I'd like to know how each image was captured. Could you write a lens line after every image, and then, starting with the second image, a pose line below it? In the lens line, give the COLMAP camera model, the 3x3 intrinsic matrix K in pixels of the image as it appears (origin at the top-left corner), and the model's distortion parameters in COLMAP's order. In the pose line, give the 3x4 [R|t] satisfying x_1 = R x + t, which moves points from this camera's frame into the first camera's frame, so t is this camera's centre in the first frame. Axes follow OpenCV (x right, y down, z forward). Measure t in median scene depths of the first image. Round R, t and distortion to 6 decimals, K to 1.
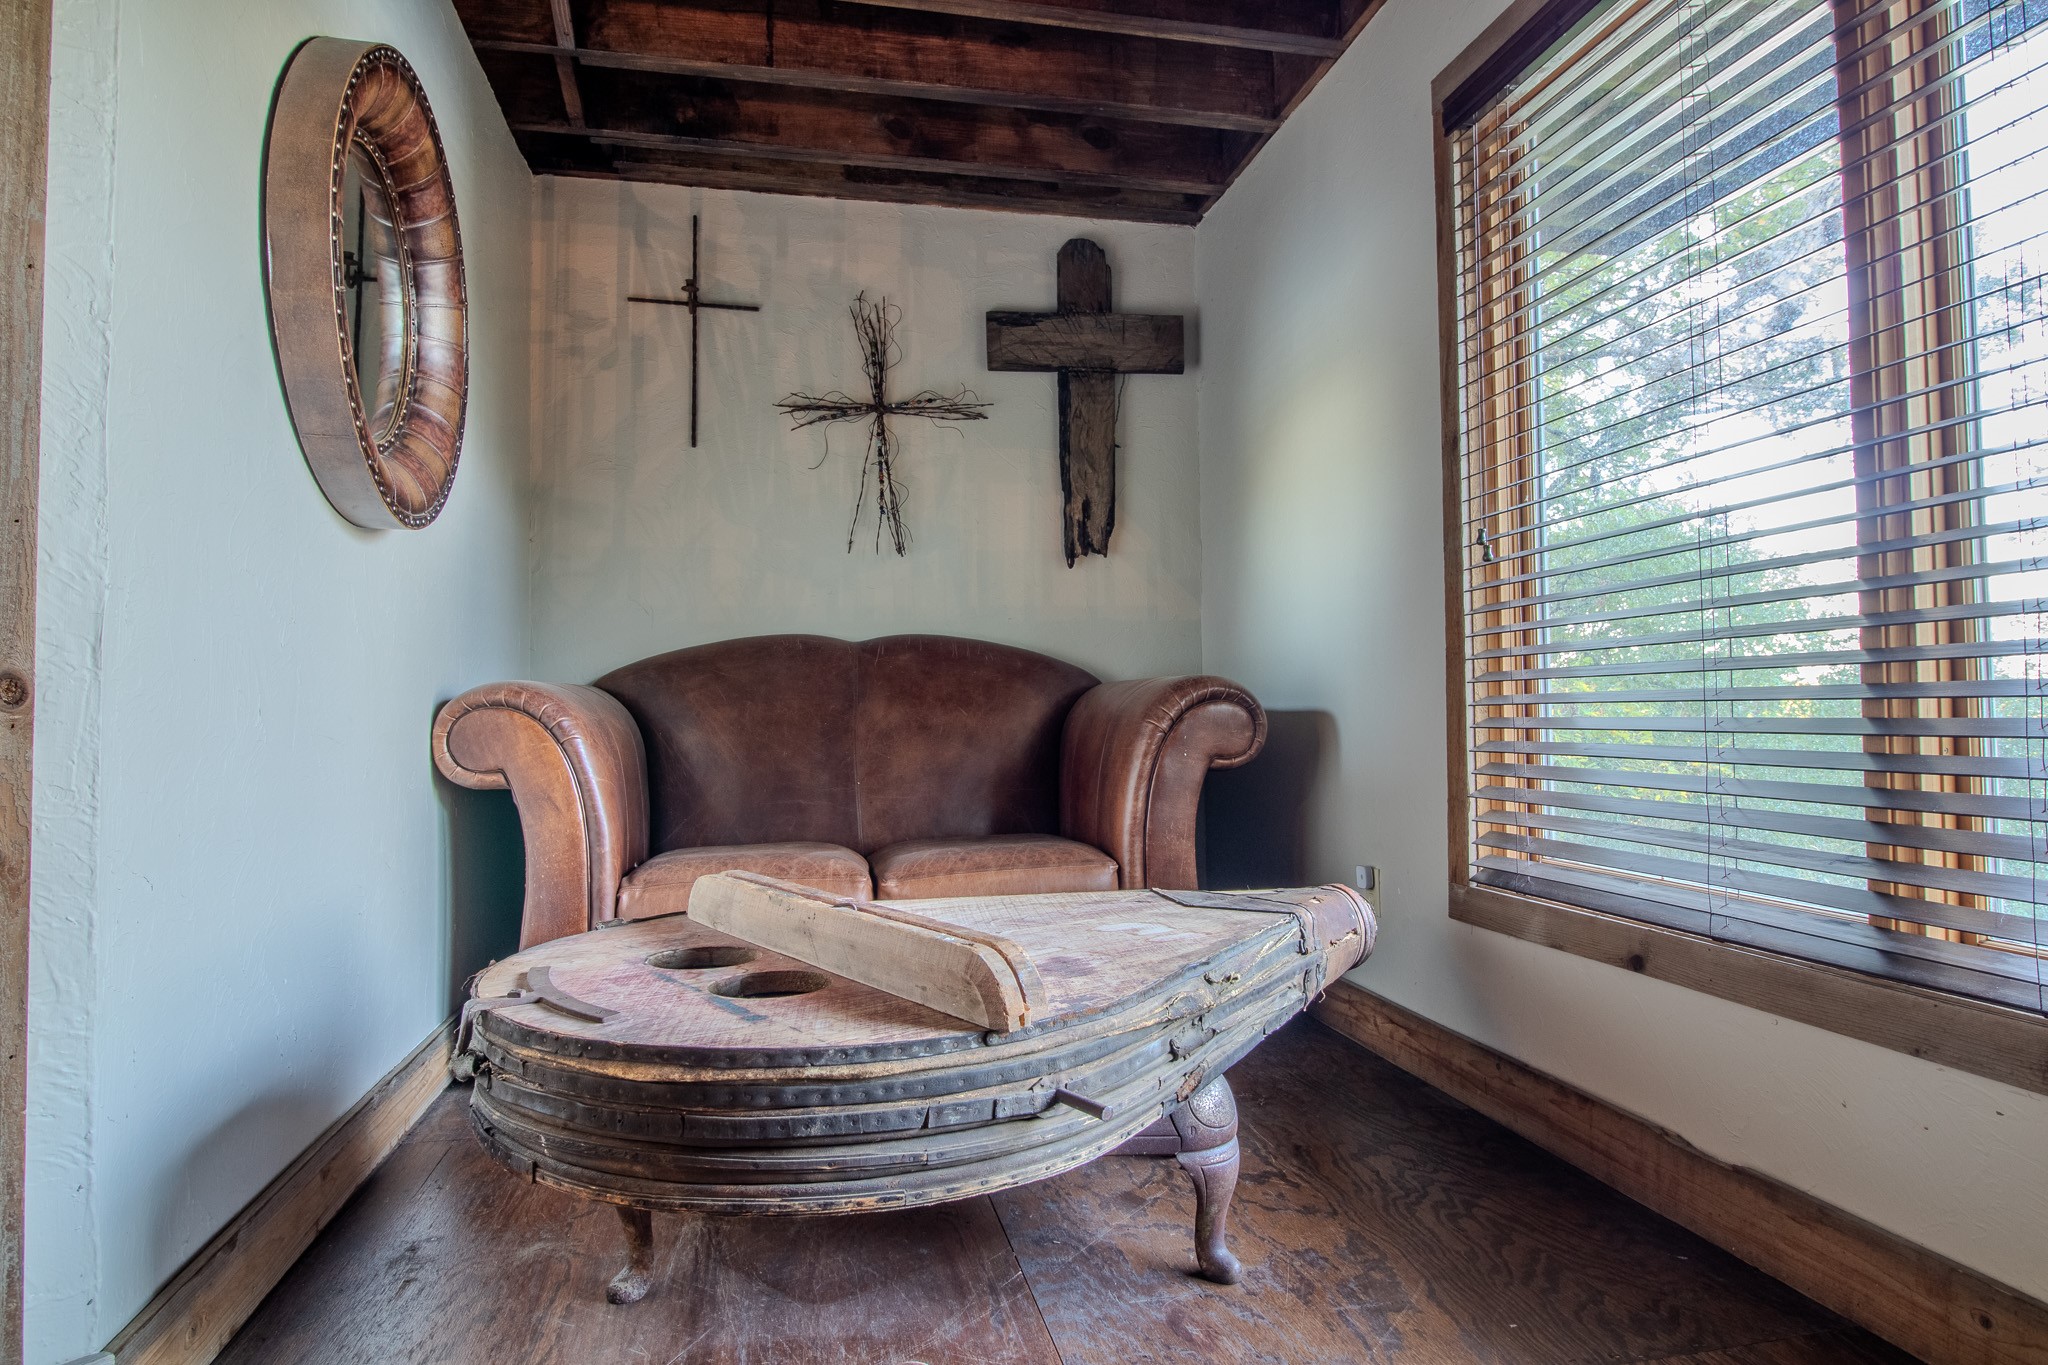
lens RADIAL K [[1173.0, 0, 1020.7], [0, 1173.0, 685.3], [0, 0, 1]] dist [0.007496, -0.013403]
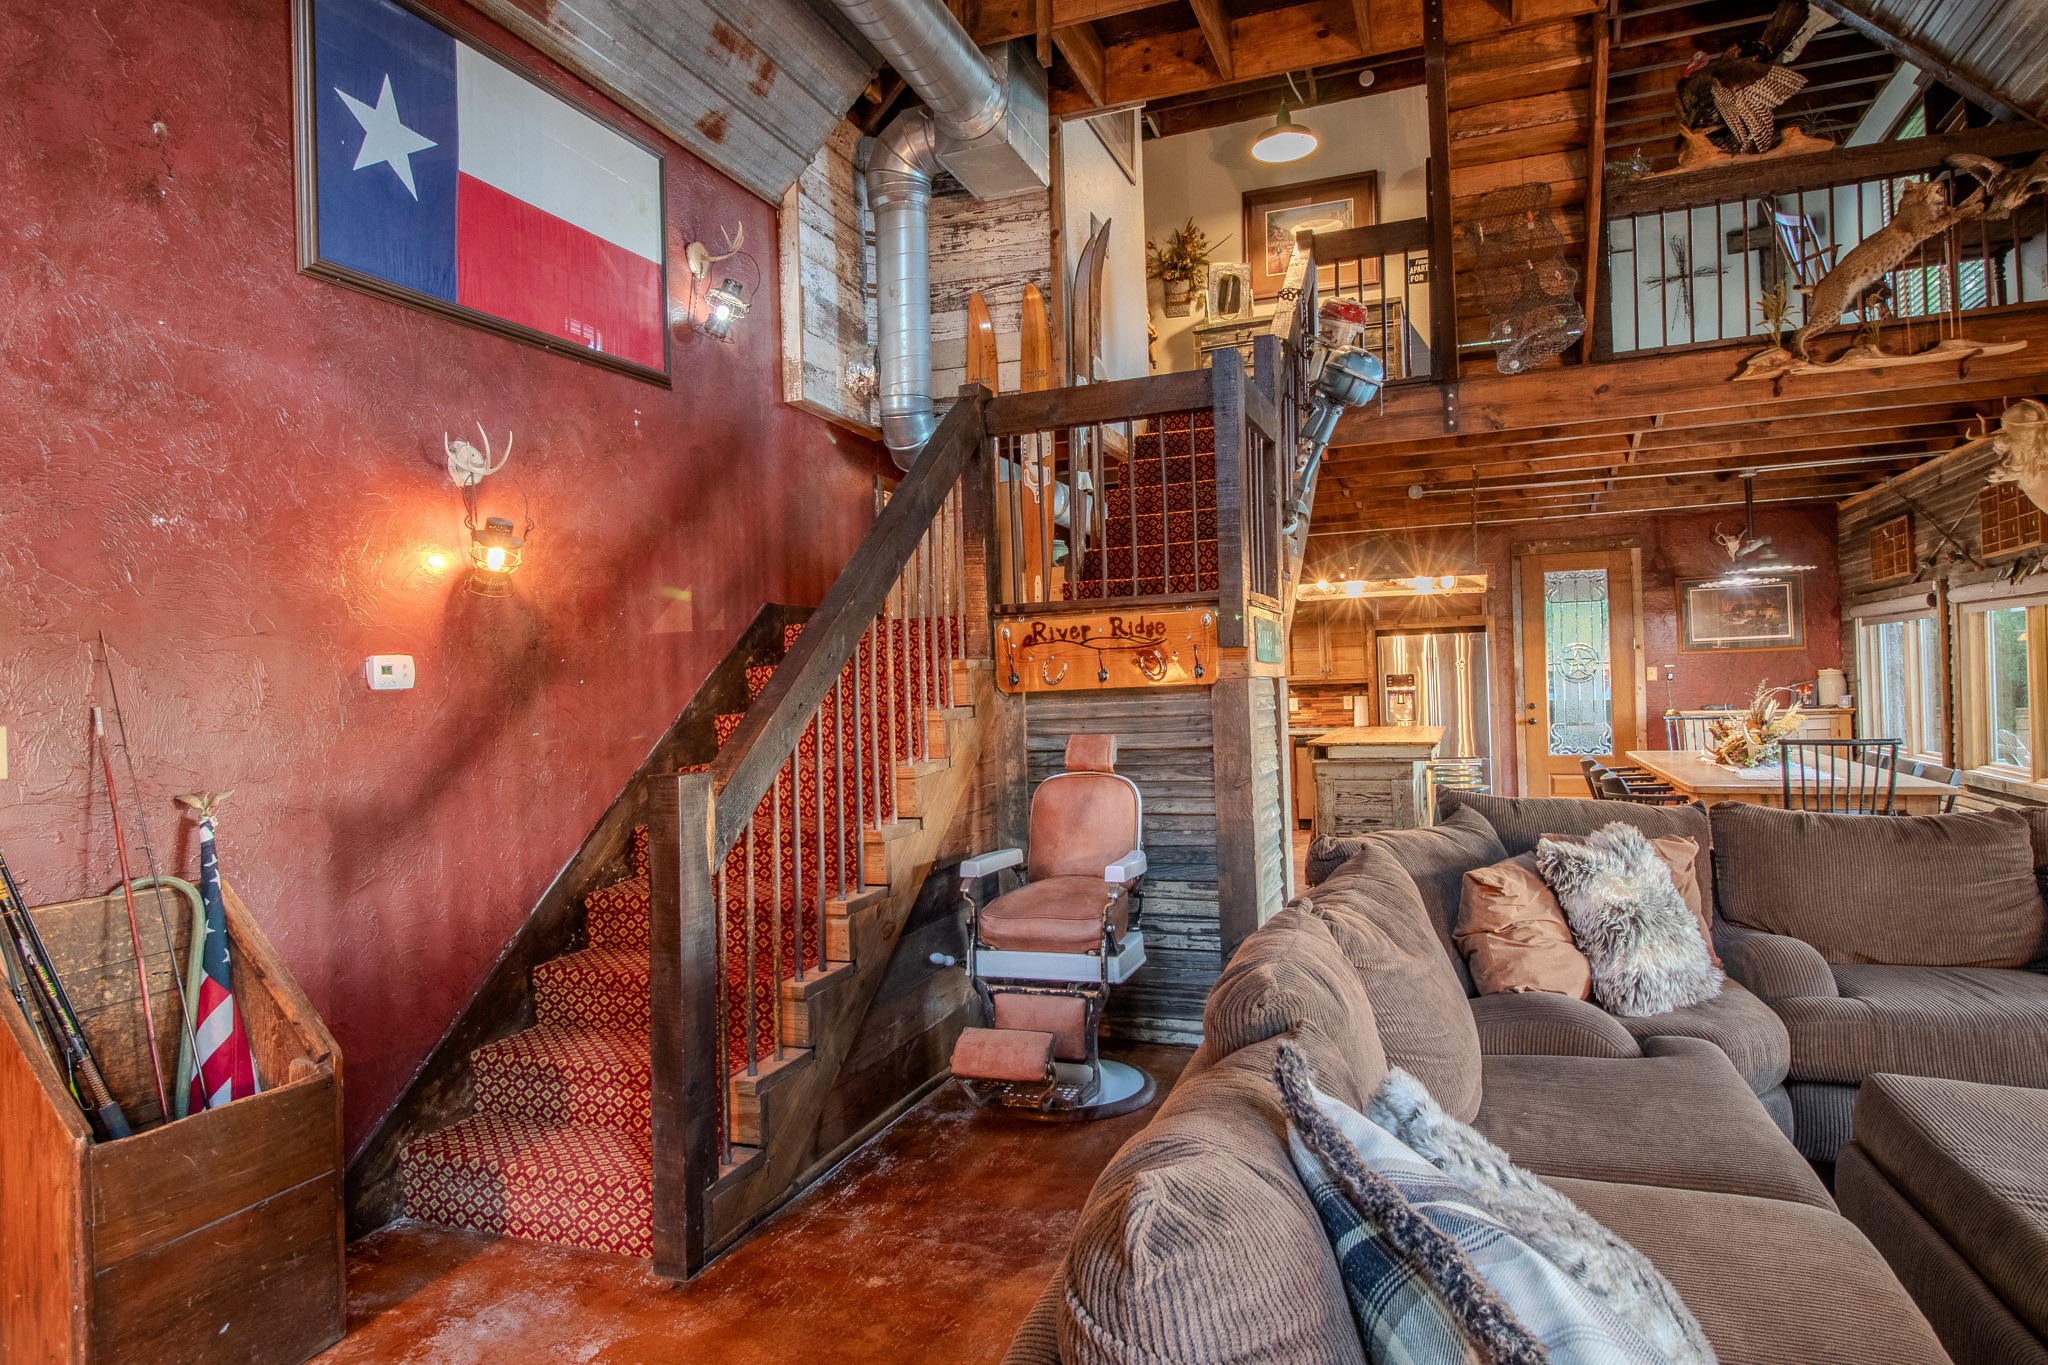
lens RADIAL K [[1173.0, 0, 1032.4], [0, 1173.0, 666.6], [0, 0, 1]] dist [0.007496, -0.013403]
pose [[0.836685, -0.020379, -0.547305, 0.094018], [0.042574, 0.998704, 0.027897, 0.533541], [0.546027, -0.046642, 0.836468, -2.169767]]
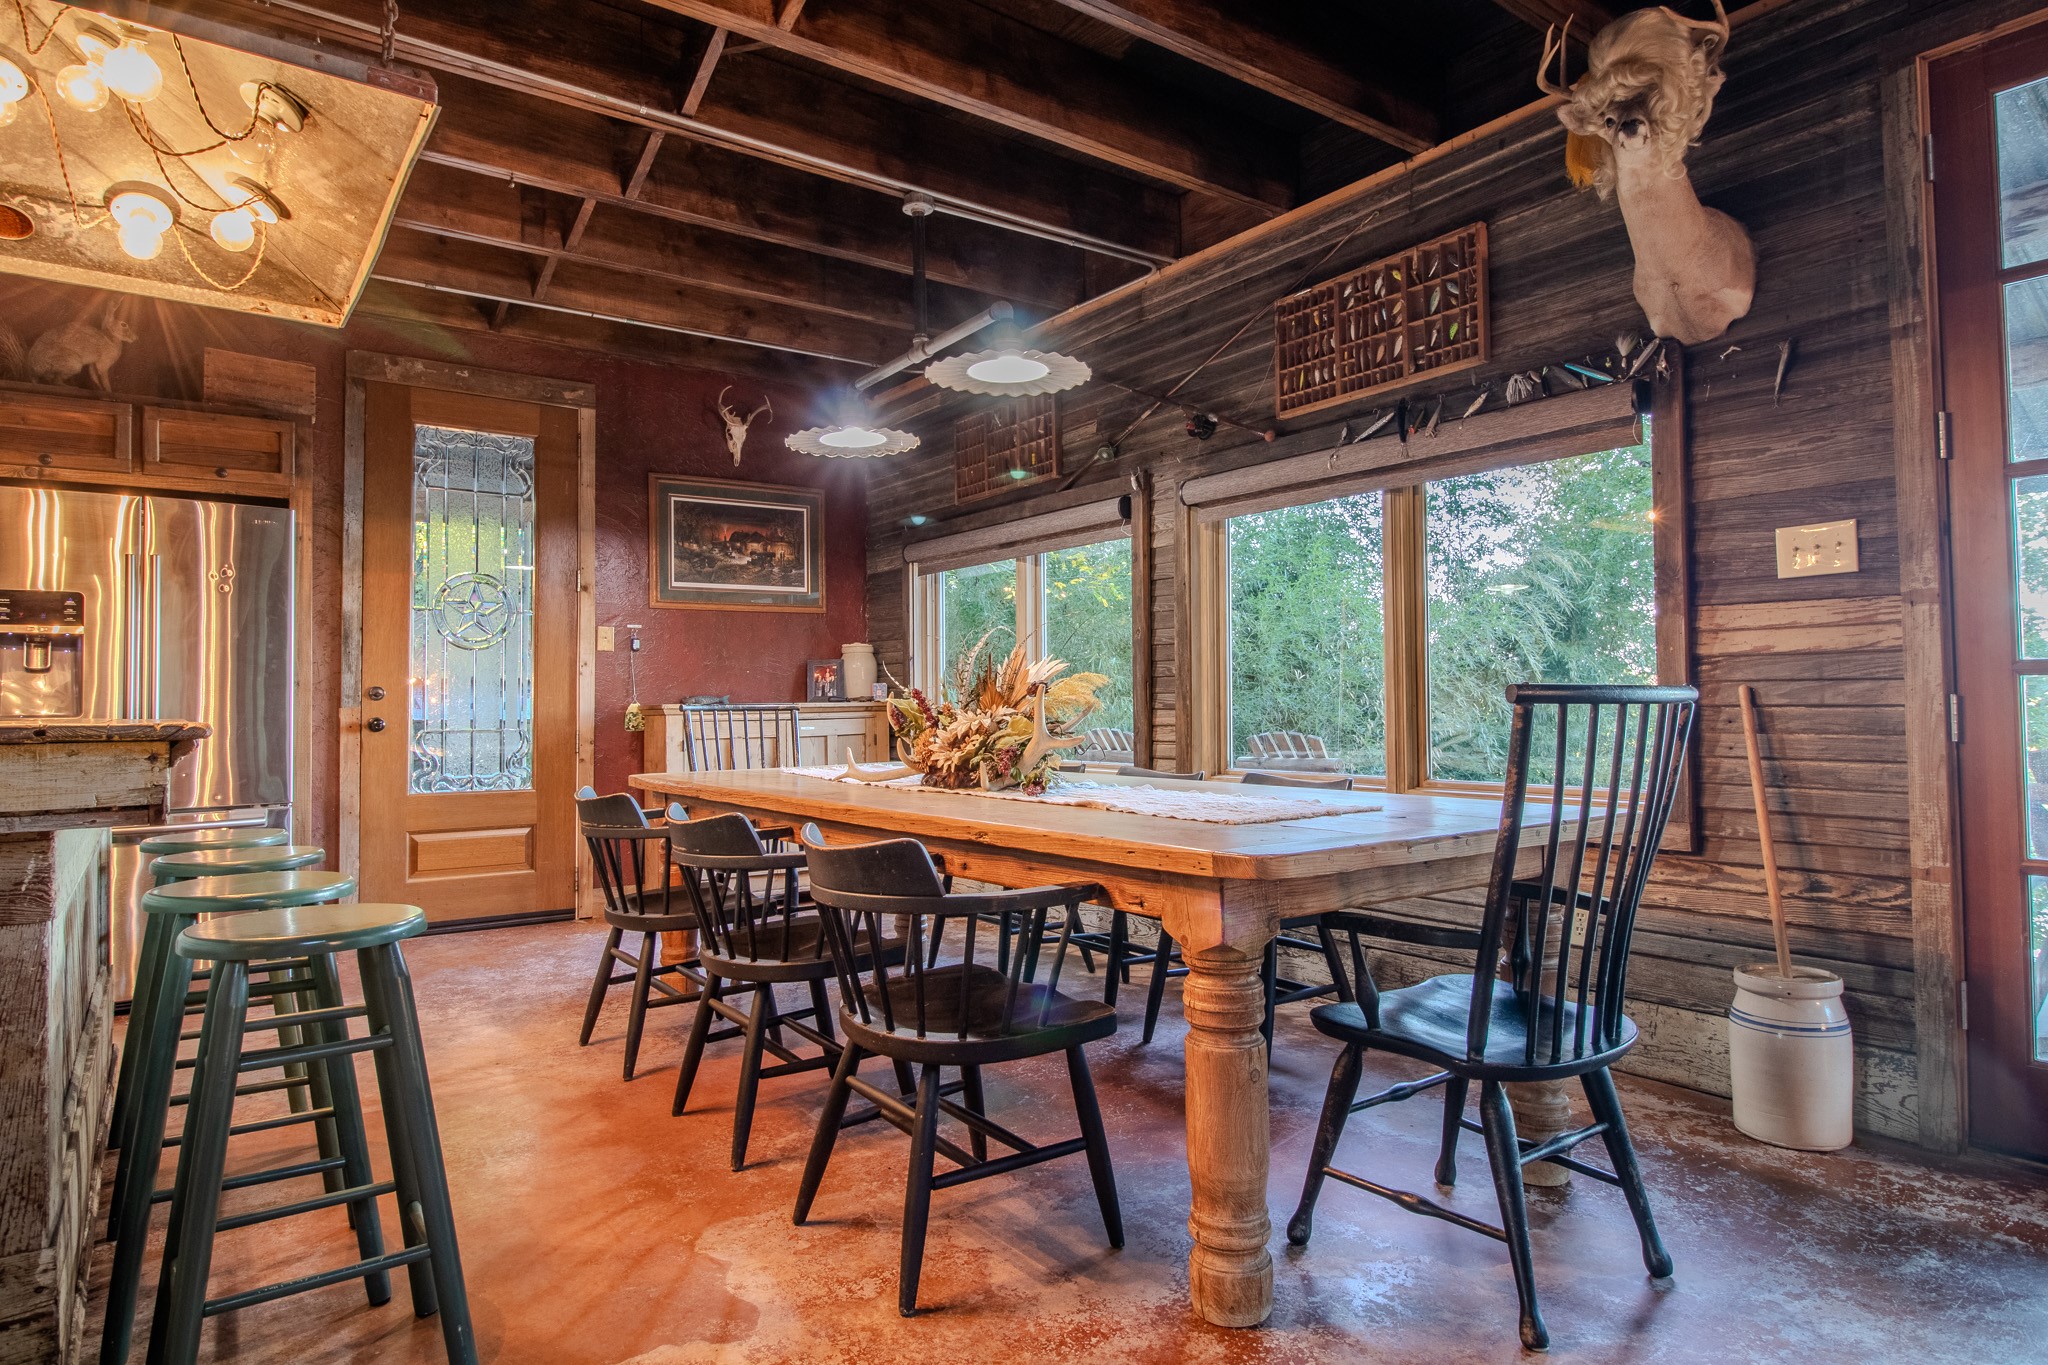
lens RADIAL K [[1173.0, 0, 1029.4], [0, 1173.0, 667.3], [0, 0, 1]] dist [0.007496, -0.013403]
pose [[0.915339, 0.015789, 0.402375, -0.306540], [-0.018969, 0.999812, 0.003919, 0.709706], [-0.402237, -0.011220, 0.915467, -0.693040]]
